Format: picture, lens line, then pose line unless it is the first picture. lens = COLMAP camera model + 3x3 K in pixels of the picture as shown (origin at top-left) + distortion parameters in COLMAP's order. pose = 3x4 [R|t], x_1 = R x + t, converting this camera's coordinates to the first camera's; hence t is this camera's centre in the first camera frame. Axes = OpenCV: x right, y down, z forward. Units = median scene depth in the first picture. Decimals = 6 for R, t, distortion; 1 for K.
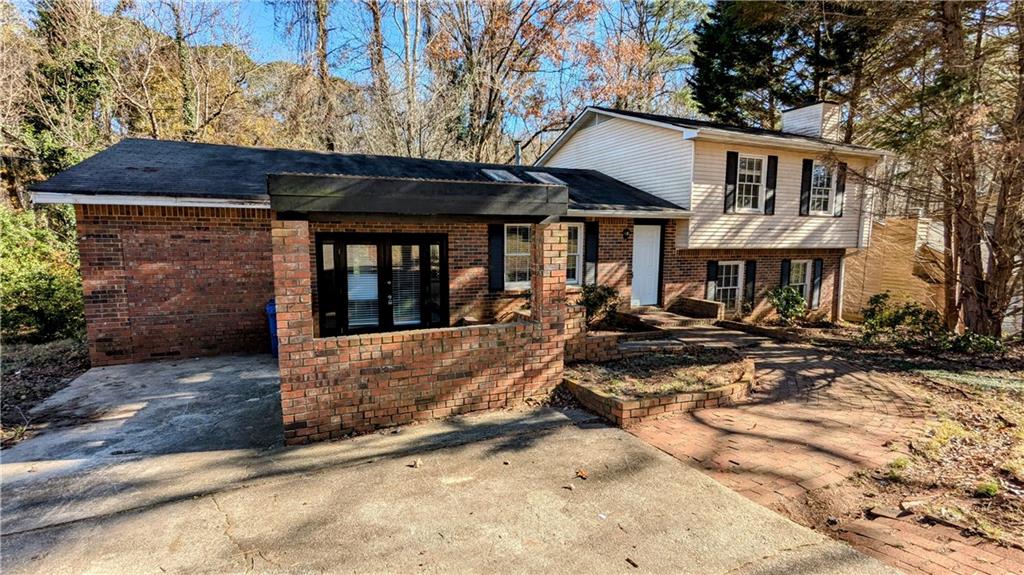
lens RADIAL K [[480.2, 0, 513.4], [0, 480.2, 290.2], [0, 0, 1]] dist [0.001520, -0.001378]
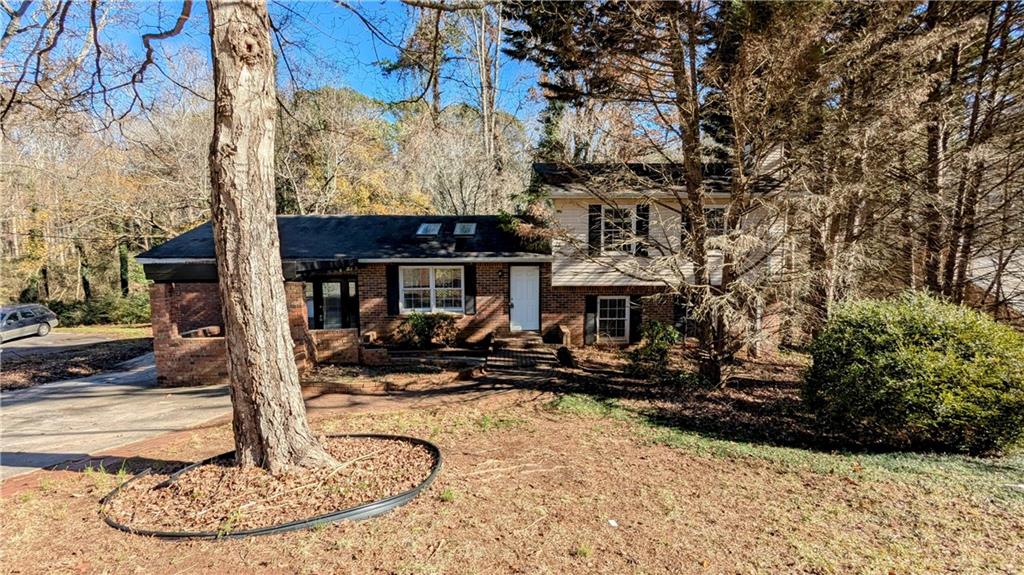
lens RADIAL K [[480.2, 0, 516.8], [0, 480.2, 287.2], [0, 0, 1]] dist [0.001520, -0.001378]
pose [[0.927758, 0.022953, -0.372476, 0.854456], [-0.034027, 0.999152, -0.023183, -0.060331], [0.371628, 0.034182, 0.927752, -0.196515]]
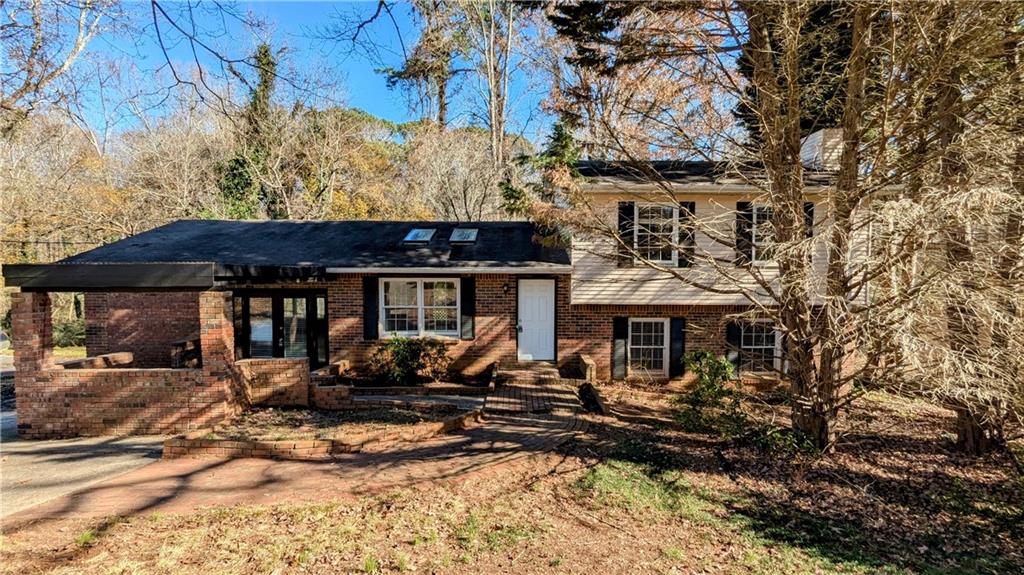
lens RADIAL K [[480.2, 0, 515.8], [0, 480.2, 288.0], [0, 0, 1]] dist [0.001520, -0.001378]
pose [[0.919356, 0.010420, -0.393288, 0.741461], [-0.042235, 0.996486, -0.072327, -0.051719], [0.391153, 0.083105, 0.916566, 0.084658]]
